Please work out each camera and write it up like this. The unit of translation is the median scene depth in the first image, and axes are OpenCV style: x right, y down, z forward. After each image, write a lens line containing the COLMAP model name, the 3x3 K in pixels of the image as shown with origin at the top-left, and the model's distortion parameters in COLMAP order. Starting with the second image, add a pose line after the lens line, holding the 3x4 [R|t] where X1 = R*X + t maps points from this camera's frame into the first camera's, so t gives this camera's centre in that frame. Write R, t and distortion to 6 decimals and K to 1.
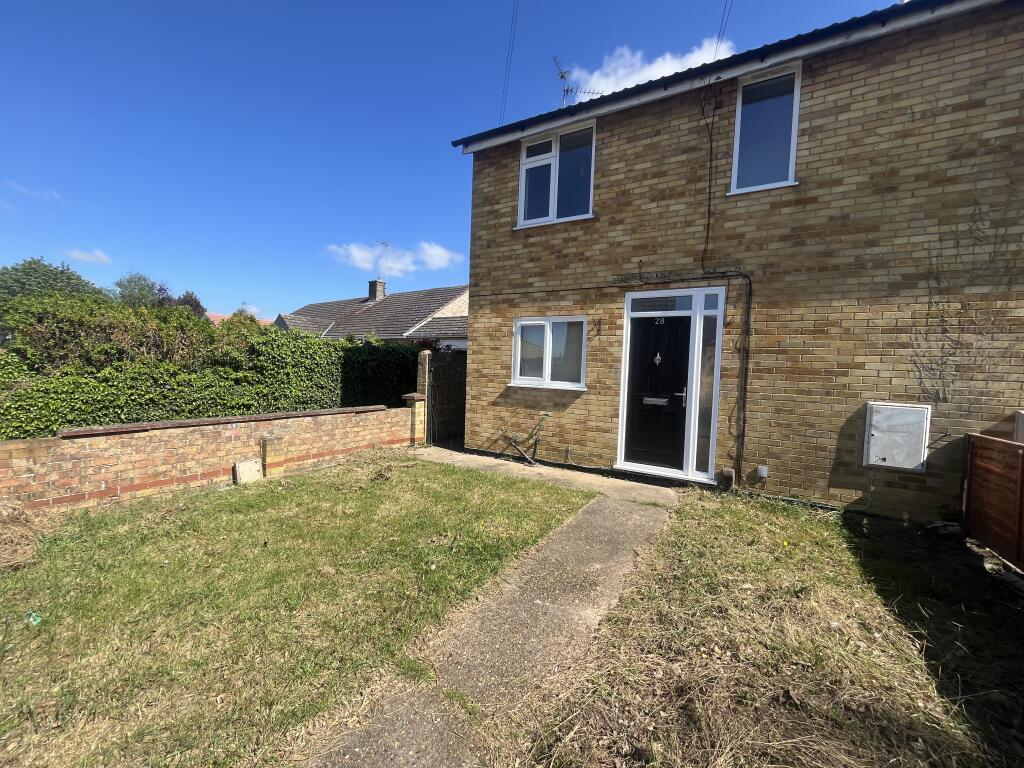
lens RADIAL K [[410.1, 0, 513.1], [0, 410.1, 384.8], [0, 0, 1]] dist [0.004489, 0.000022]
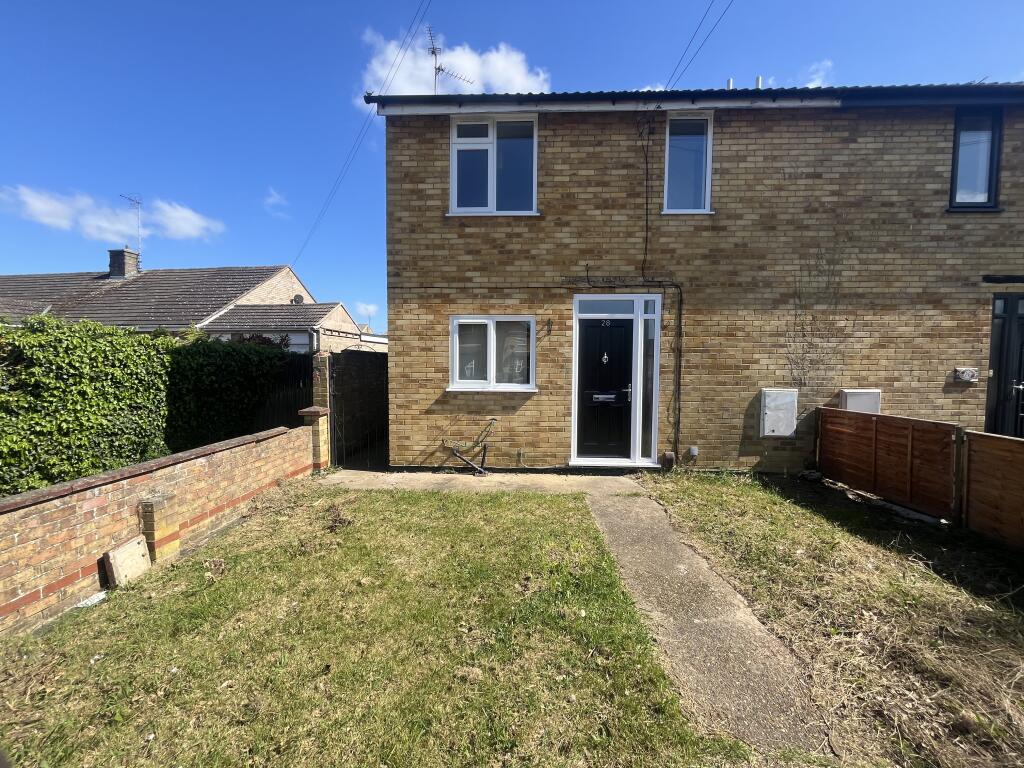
lens RADIAL K [[410.1, 0, 510.3], [0, 410.1, 384.5], [0, 0, 1]] dist [0.004489, 0.000022]
pose [[0.883110, -0.056276, 0.465778, -0.393068], [0.045993, 0.998382, 0.033424, -0.045149], [-0.466906, -0.008094, 0.884270, 0.180996]]
